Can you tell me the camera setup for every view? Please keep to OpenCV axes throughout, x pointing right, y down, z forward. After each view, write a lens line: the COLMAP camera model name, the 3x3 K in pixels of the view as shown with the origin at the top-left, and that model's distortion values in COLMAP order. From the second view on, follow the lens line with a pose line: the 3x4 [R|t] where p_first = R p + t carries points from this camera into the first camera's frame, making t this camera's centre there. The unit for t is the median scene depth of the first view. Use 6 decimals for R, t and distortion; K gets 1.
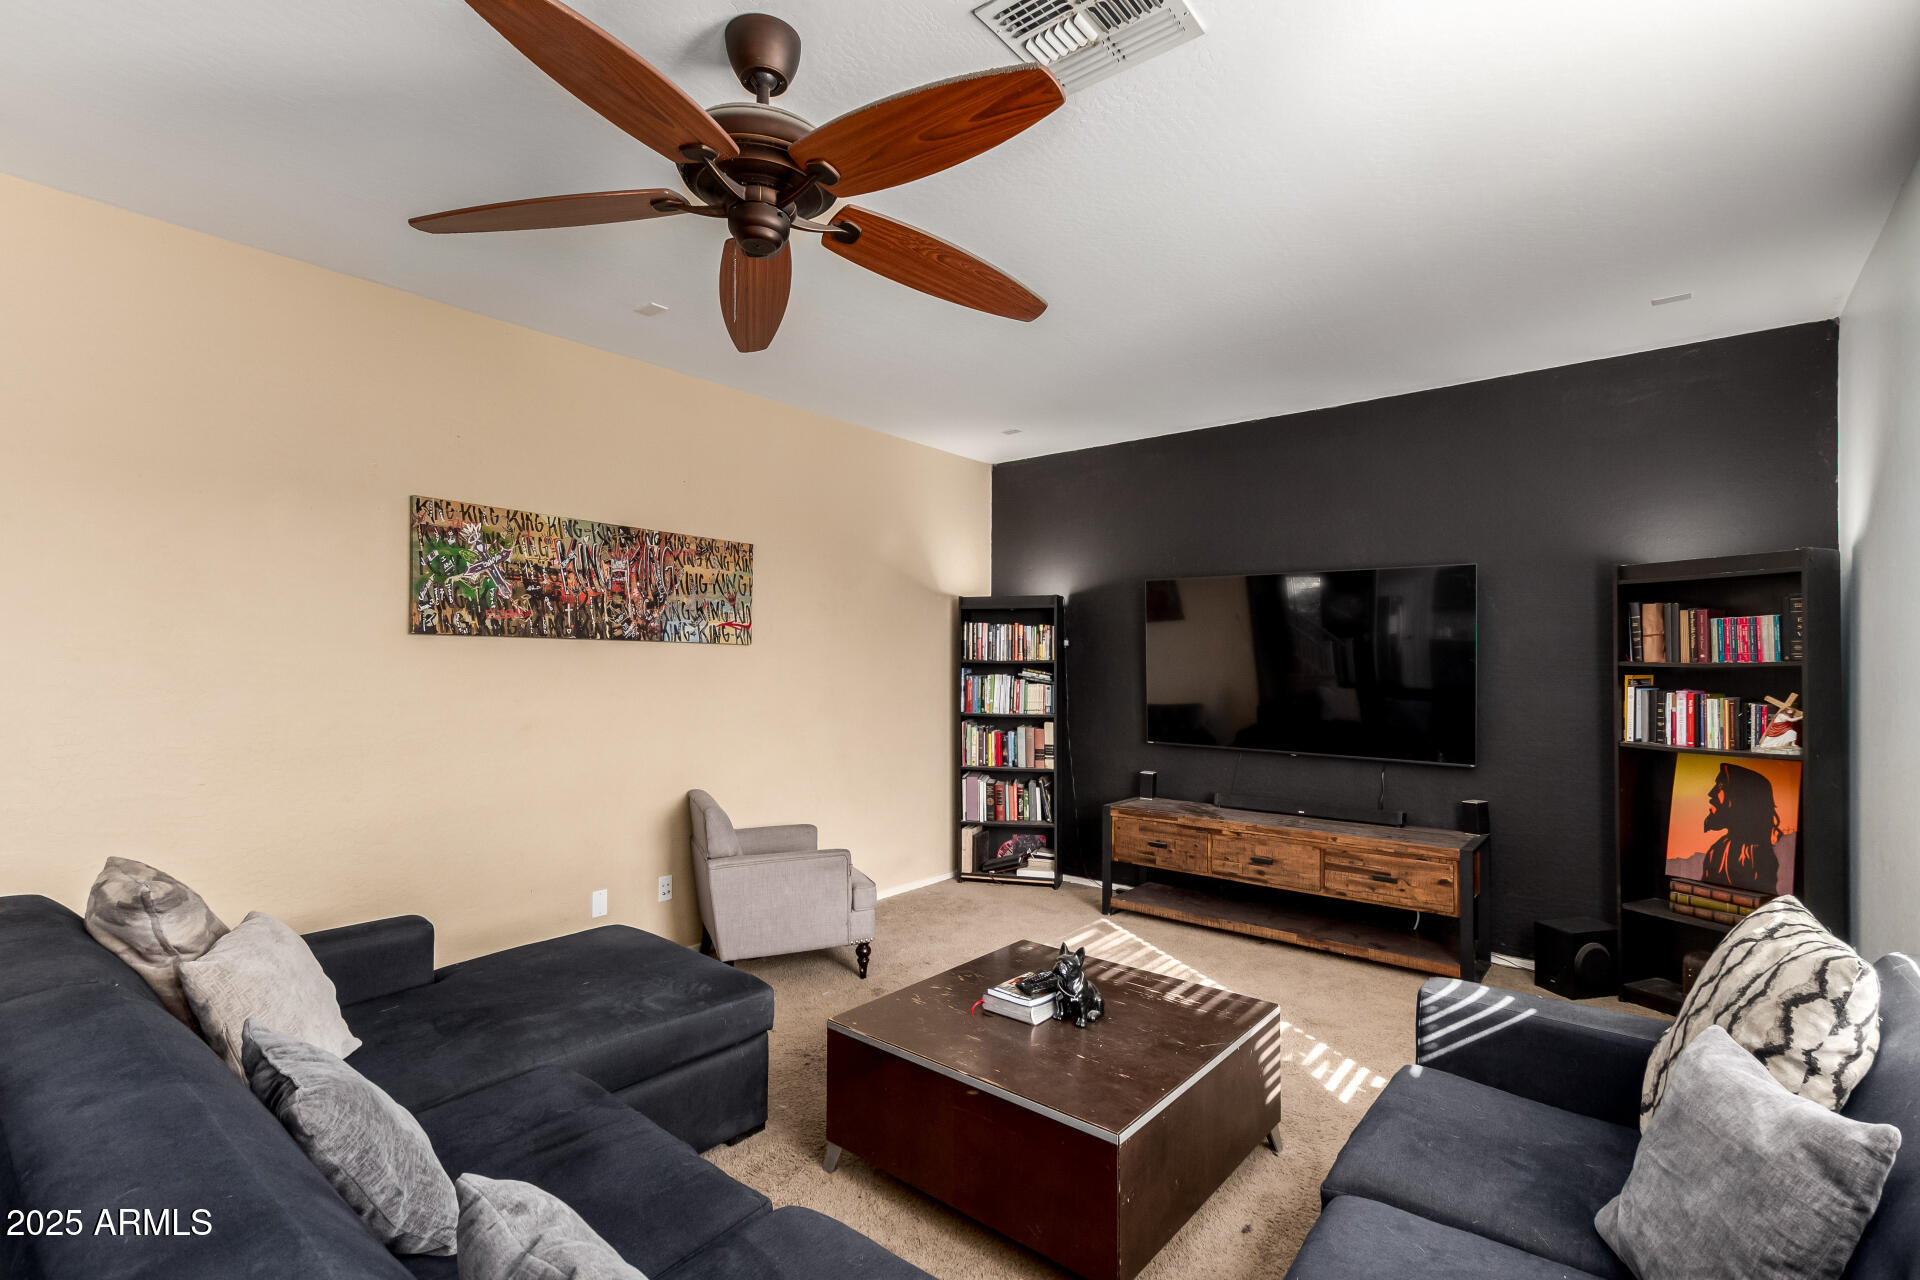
lens RADIAL K [[884.4, 0, 962.9], [0, 884.4, 651.7], [0, 0, 1]] dist [0.009482, -0.003731]
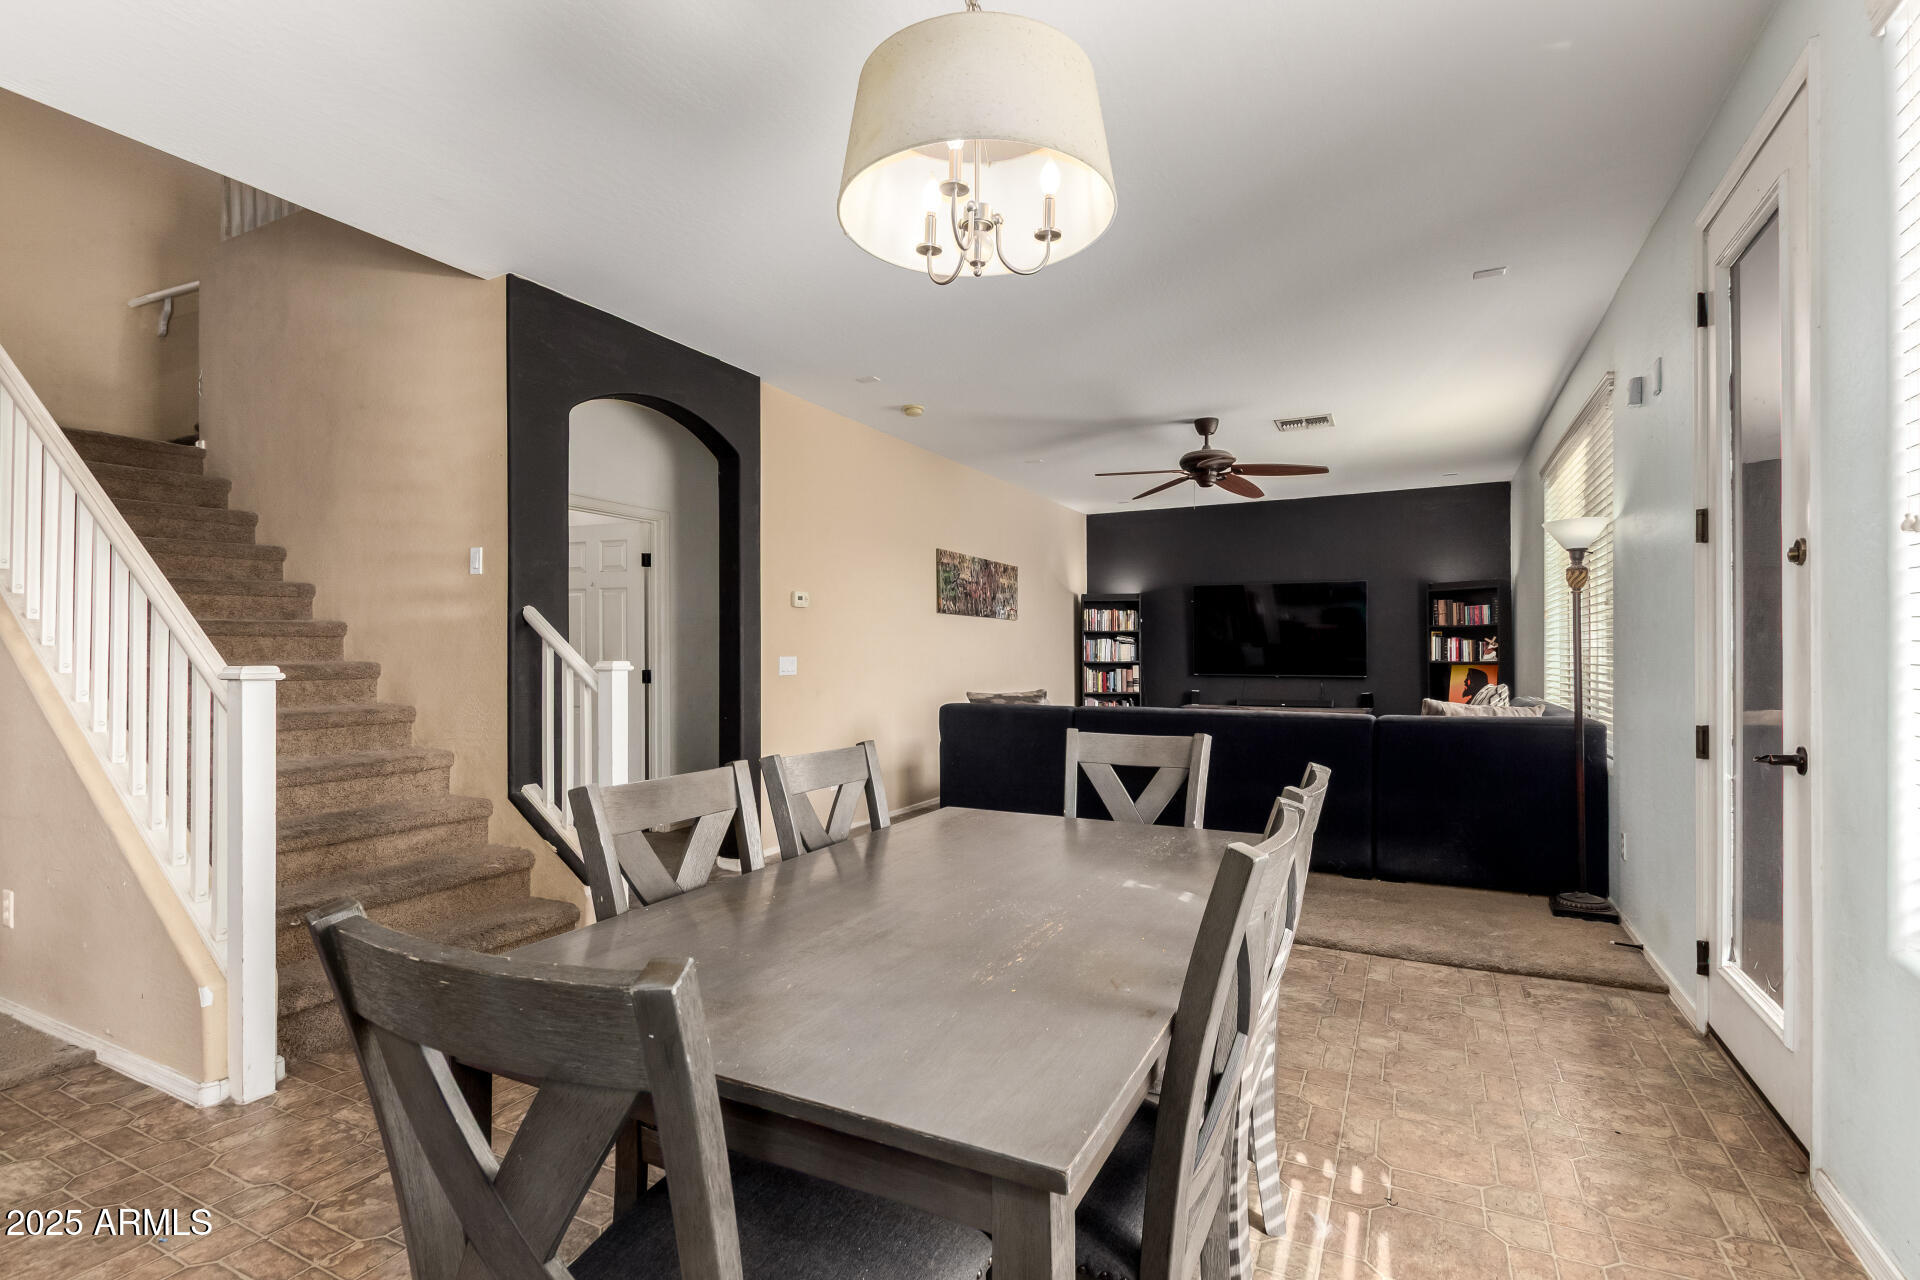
lens RADIAL K [[884.4, 0, 959.1], [0, 884.4, 638.0], [0, 0, 1]] dist [0.009482, -0.003731]
pose [[0.978998, -0.006832, 0.203756, -0.614289], [0.007881, 0.999960, -0.004339, 0.030293], [-0.203718, 0.005854, 0.979012, -0.664882]]
